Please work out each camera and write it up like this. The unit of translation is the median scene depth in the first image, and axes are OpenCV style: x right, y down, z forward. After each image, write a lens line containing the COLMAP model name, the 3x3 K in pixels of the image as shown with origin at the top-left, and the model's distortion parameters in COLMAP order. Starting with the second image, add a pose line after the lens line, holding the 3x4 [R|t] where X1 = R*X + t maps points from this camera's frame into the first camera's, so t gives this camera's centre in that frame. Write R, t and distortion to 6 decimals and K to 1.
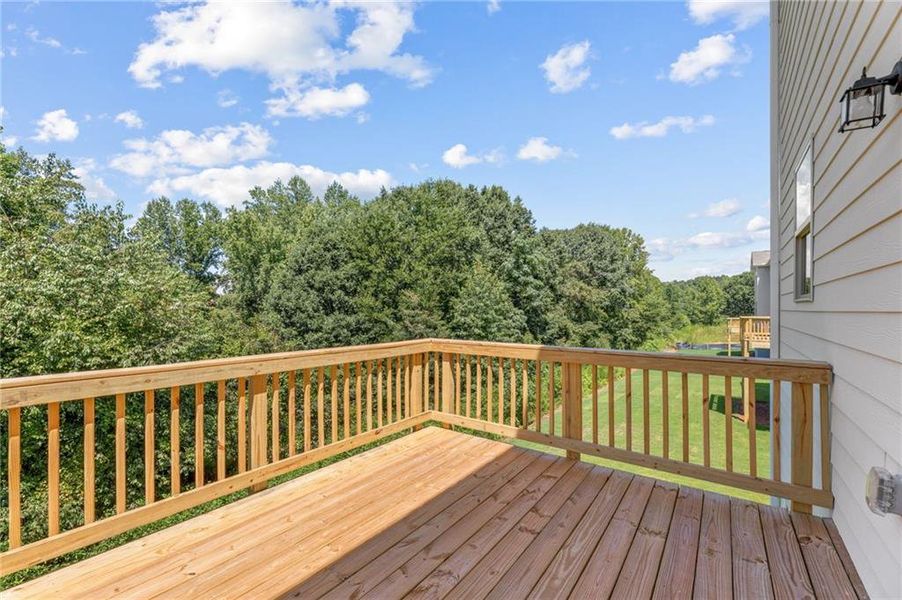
lens RADIAL K [[347.7, 0, 431.2], [0, 347.7, 309.0], [0, 0, 1]] dist [0.000384, 0.000026]
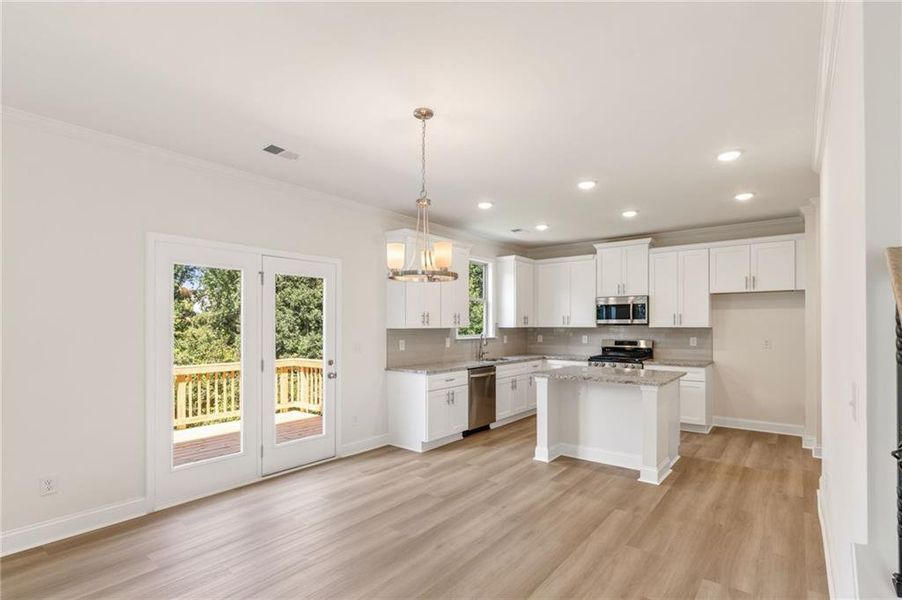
lens RADIAL K [[417.0, 0, 430.6], [0, 417.0, 325.3], [0, 0, 1]] dist [0.013417, 0.000160]
pose [[0.999062, -0.001295, -0.043272, 0.098496], [0.001304, 0.999999, 0.000185, -0.009432], [0.043272, -0.000241, 0.999063, -0.129483]]
